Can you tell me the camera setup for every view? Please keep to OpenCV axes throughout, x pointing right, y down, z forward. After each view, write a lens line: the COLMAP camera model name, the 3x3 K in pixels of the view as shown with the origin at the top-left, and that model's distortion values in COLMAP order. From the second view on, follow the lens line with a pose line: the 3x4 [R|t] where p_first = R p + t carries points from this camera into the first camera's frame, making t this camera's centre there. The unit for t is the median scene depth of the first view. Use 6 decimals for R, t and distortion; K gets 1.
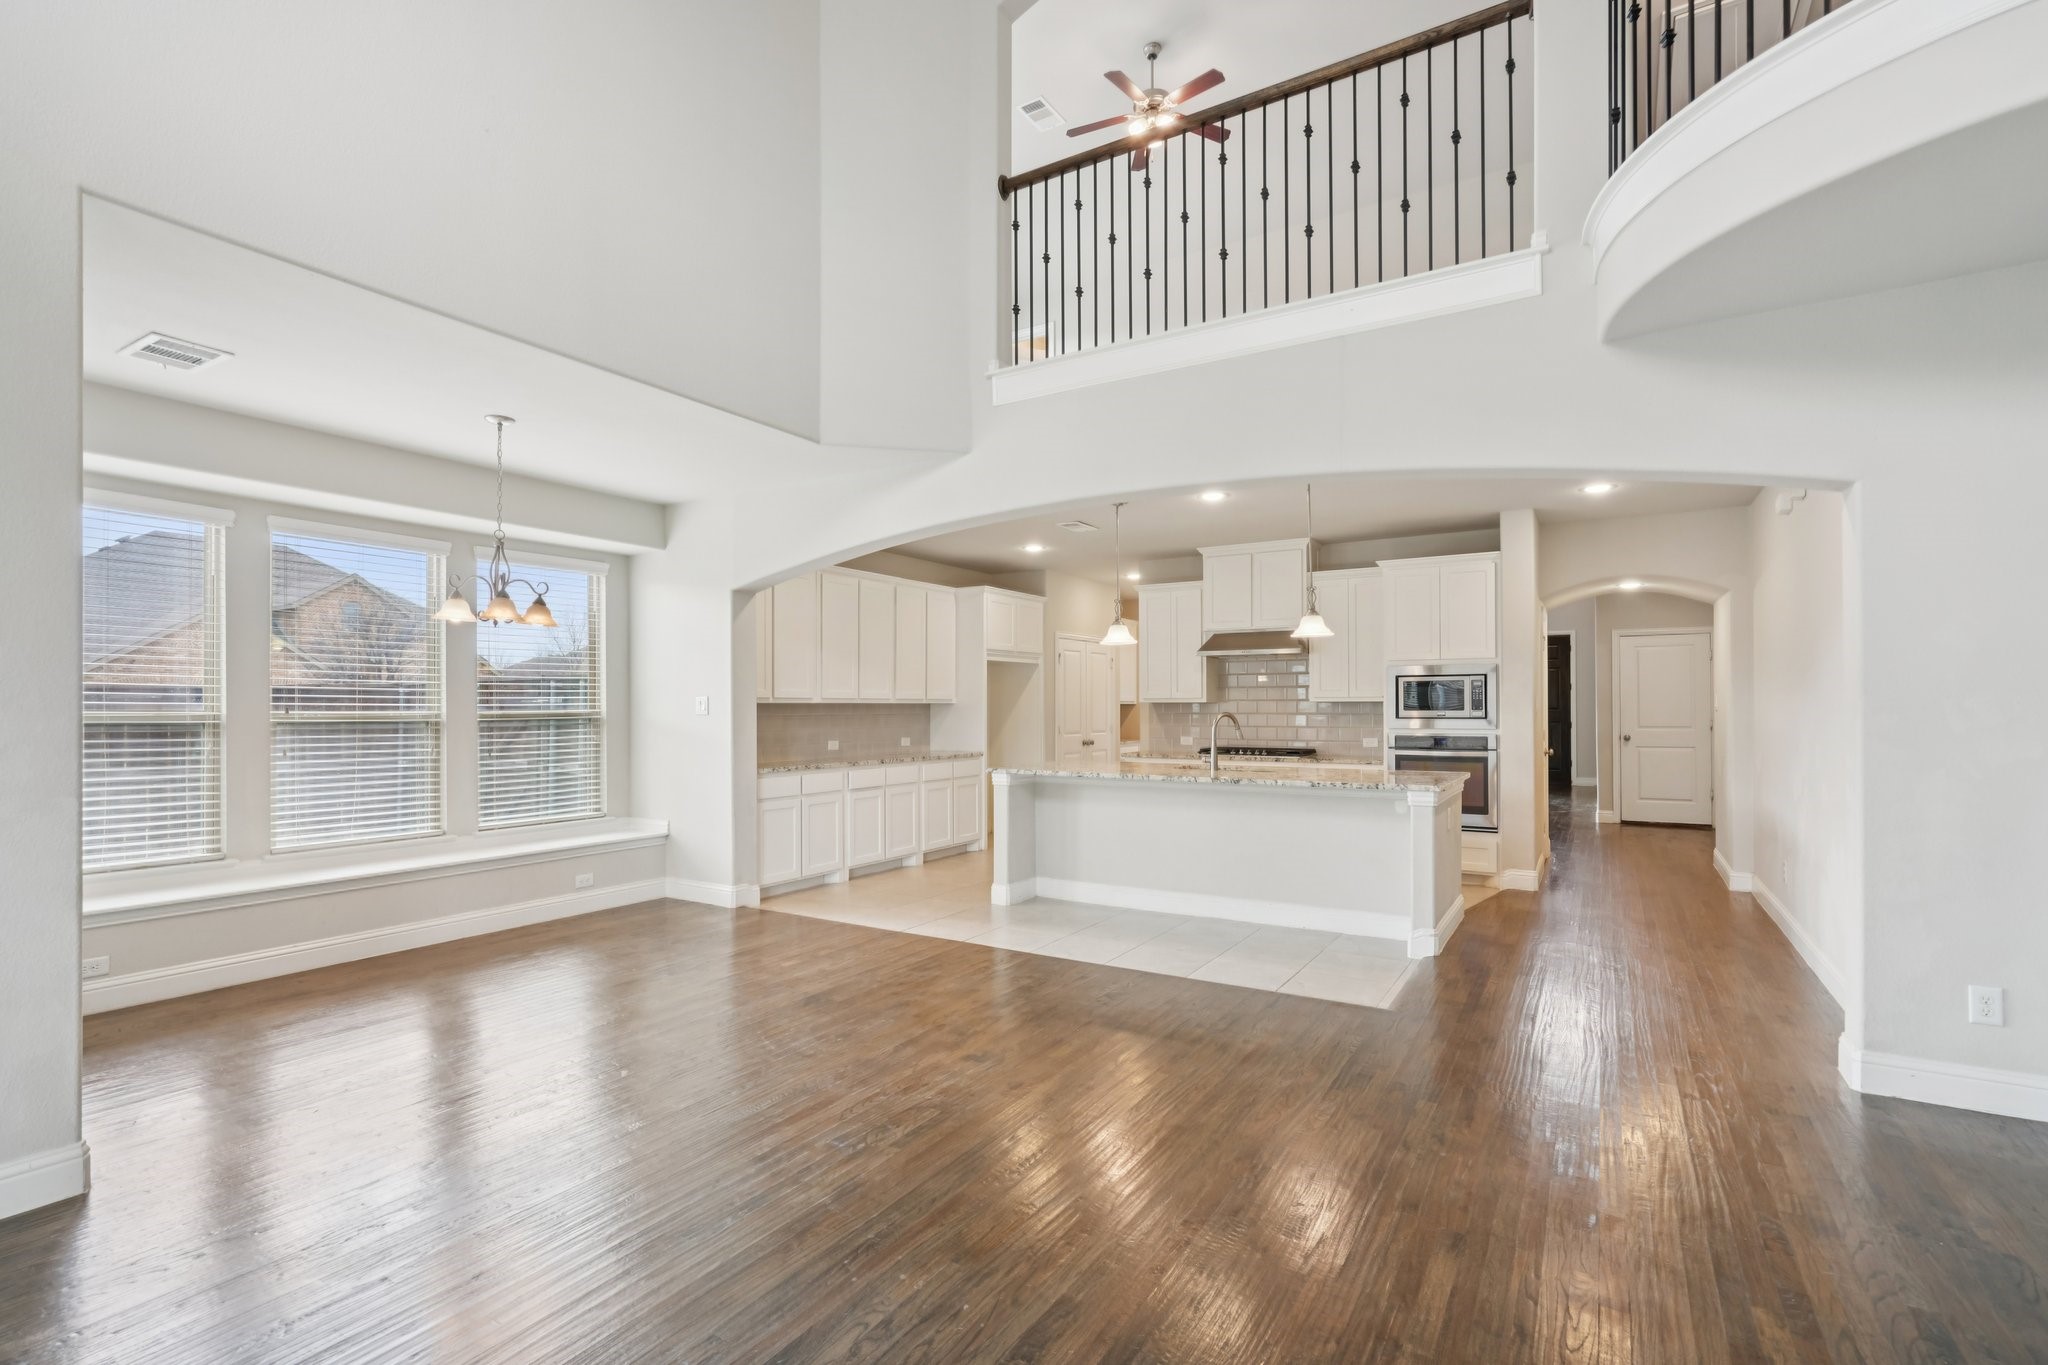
lens RADIAL K [[928.1, 0, 1030.6], [0, 928.1, 696.9], [0, 0, 1]] dist [-0.008731, 0.002802]
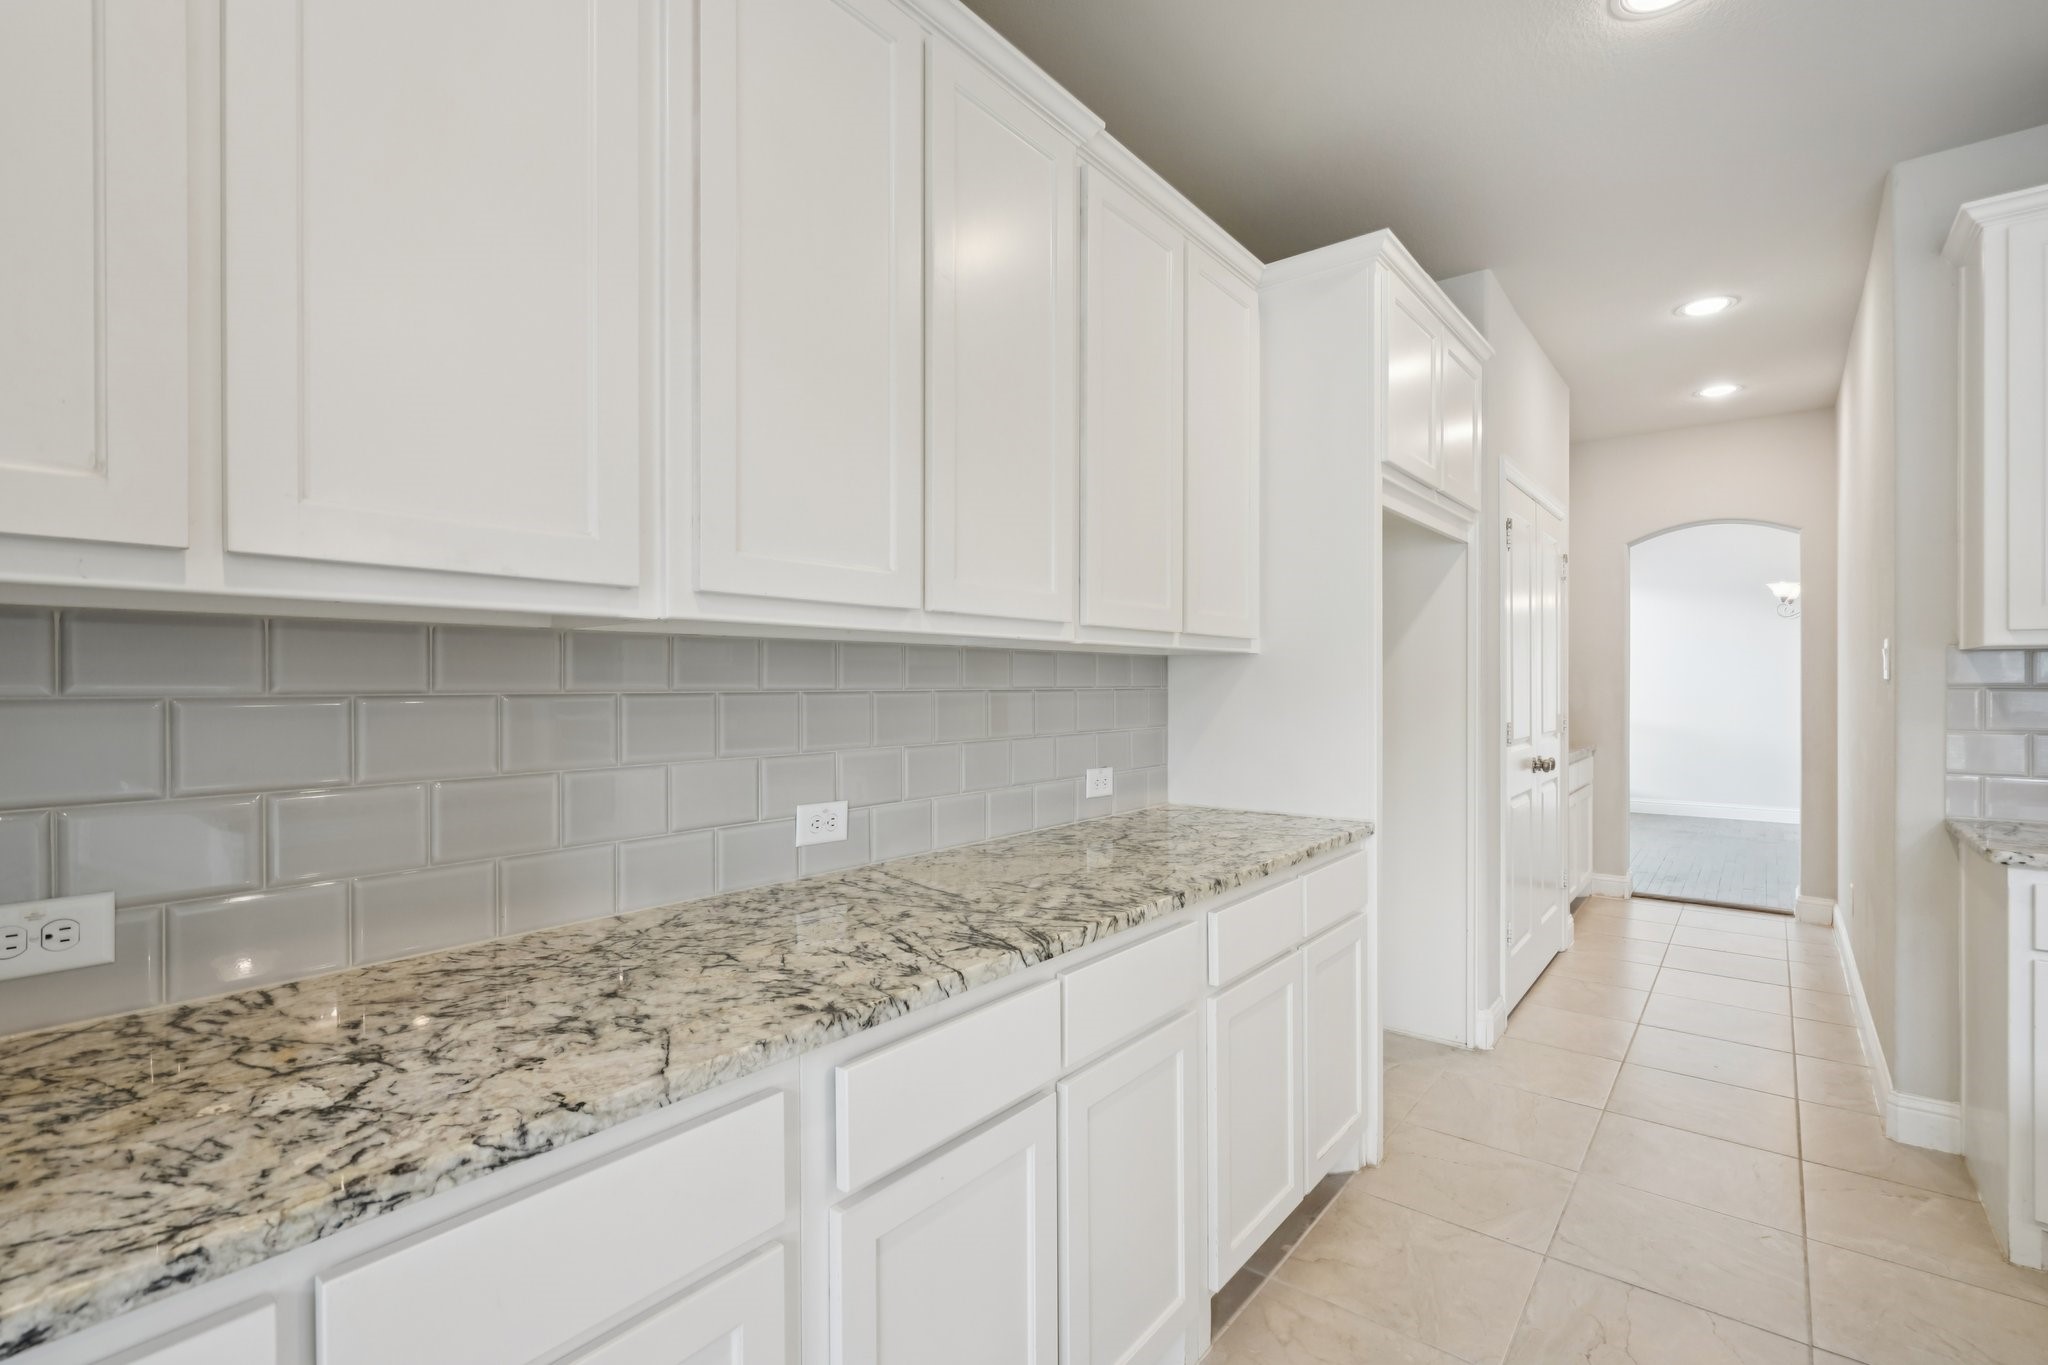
lens RADIAL K [[928.1, 0, 1032.4], [0, 928.1, 682.9], [0, 0, 1]] dist [-0.008731, 0.002802]
pose [[0.993191, 0.000877, -0.116490, -0.142503], [0.000070, 0.999967, 0.008125, 0.016770], [0.116493, -0.008078, 0.993159, 0.827275]]
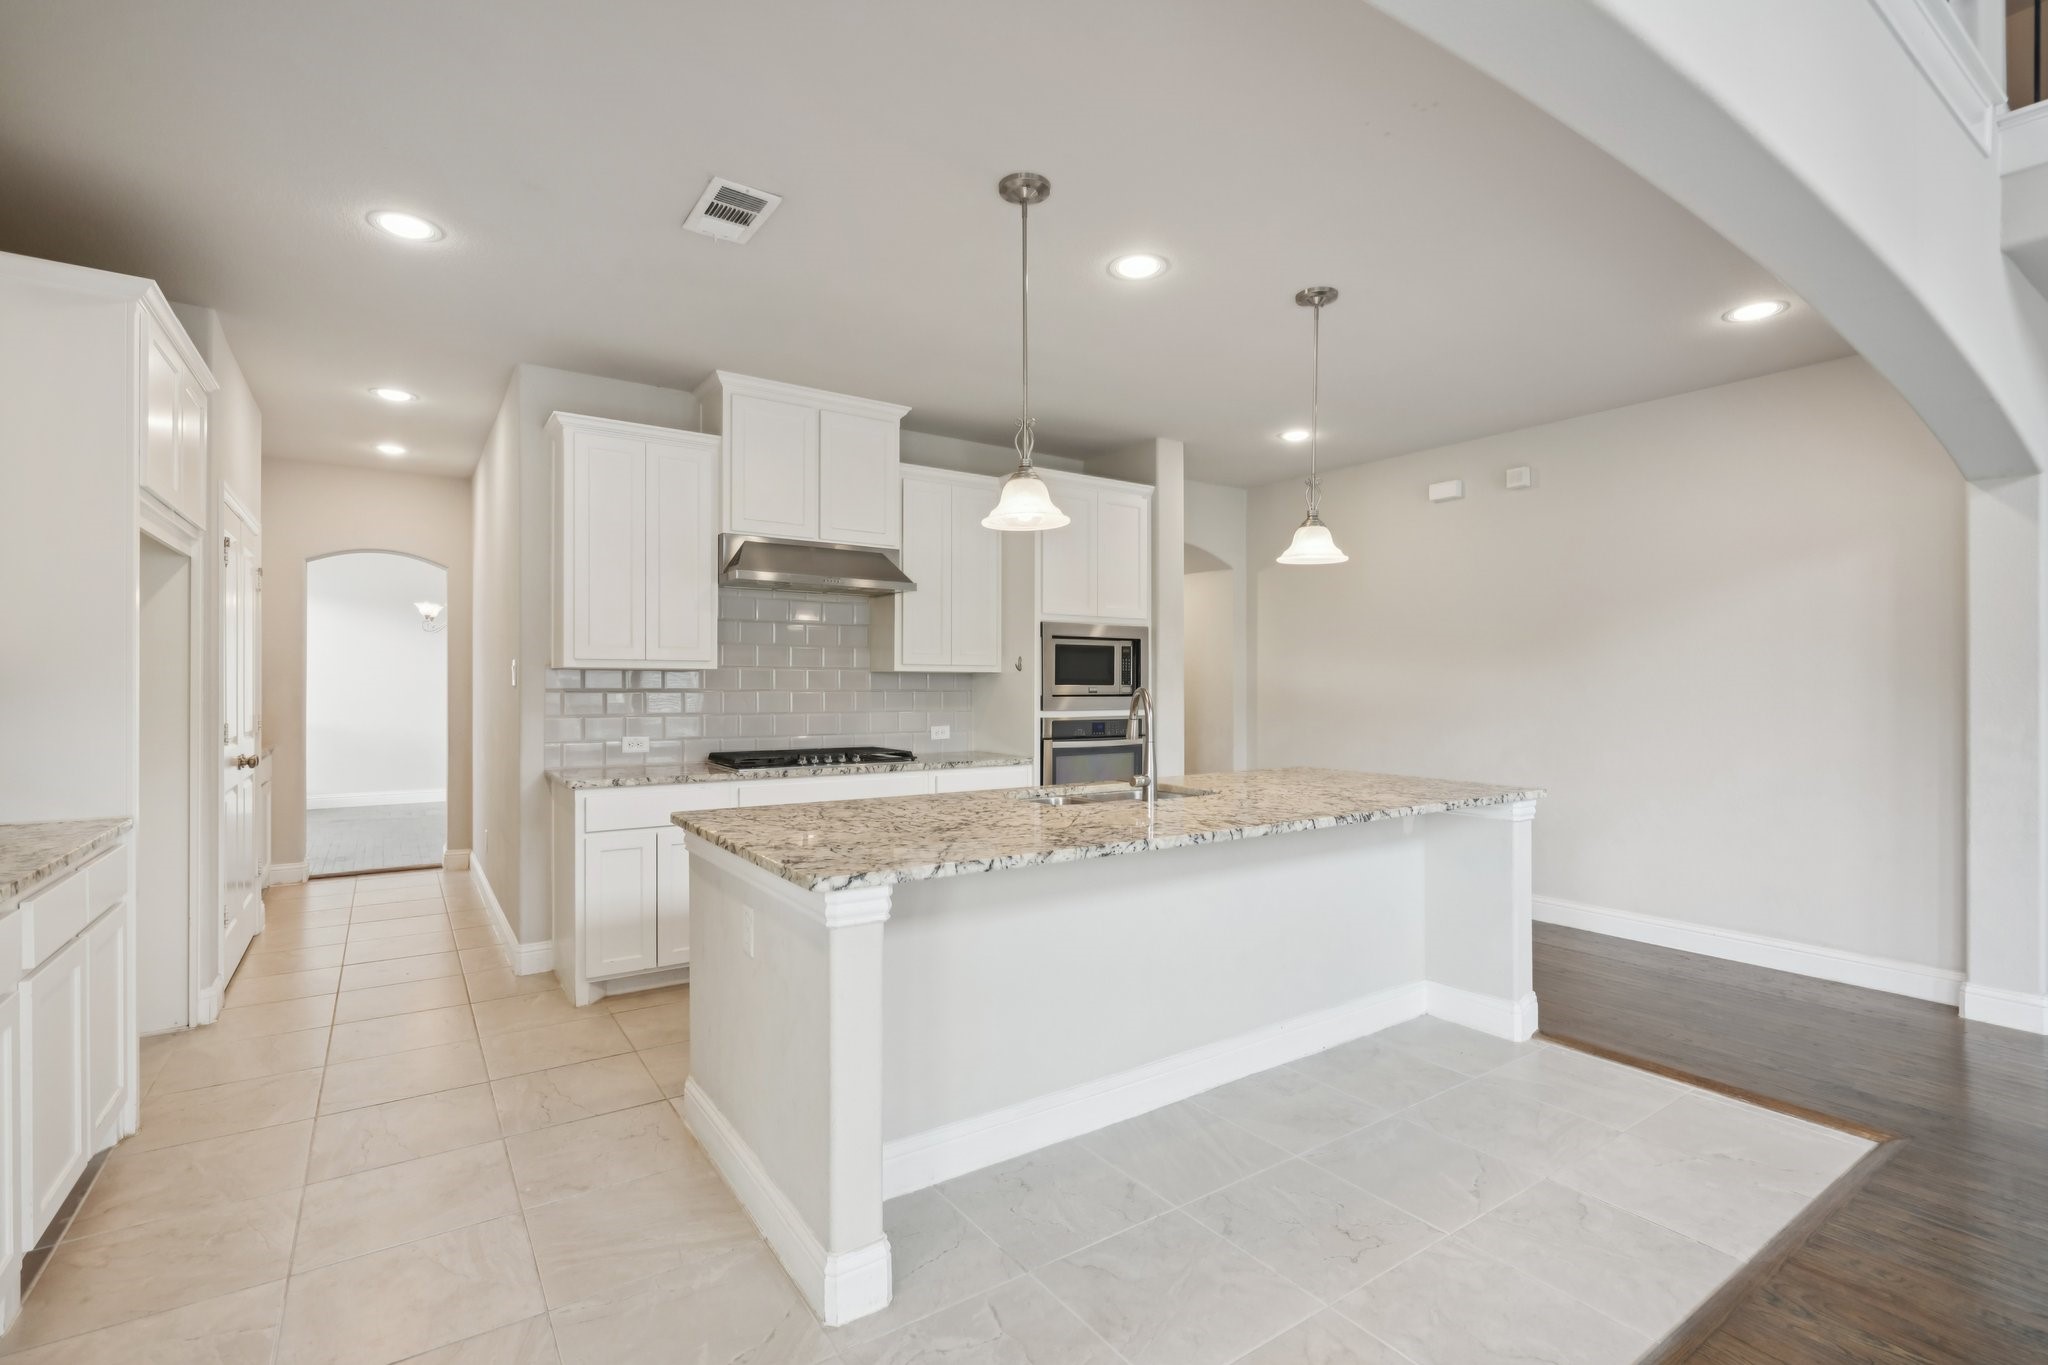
lens RADIAL K [[928.1, 0, 1009.8], [0, 928.1, 691.4], [0, 0, 1]] dist [-0.008731, 0.002802]
pose [[0.413108, -0.003326, 0.910676, -0.247795], [-0.011755, 0.999891, 0.008984, 0.012954], [-0.910606, -0.014417, 0.413024, 0.709594]]
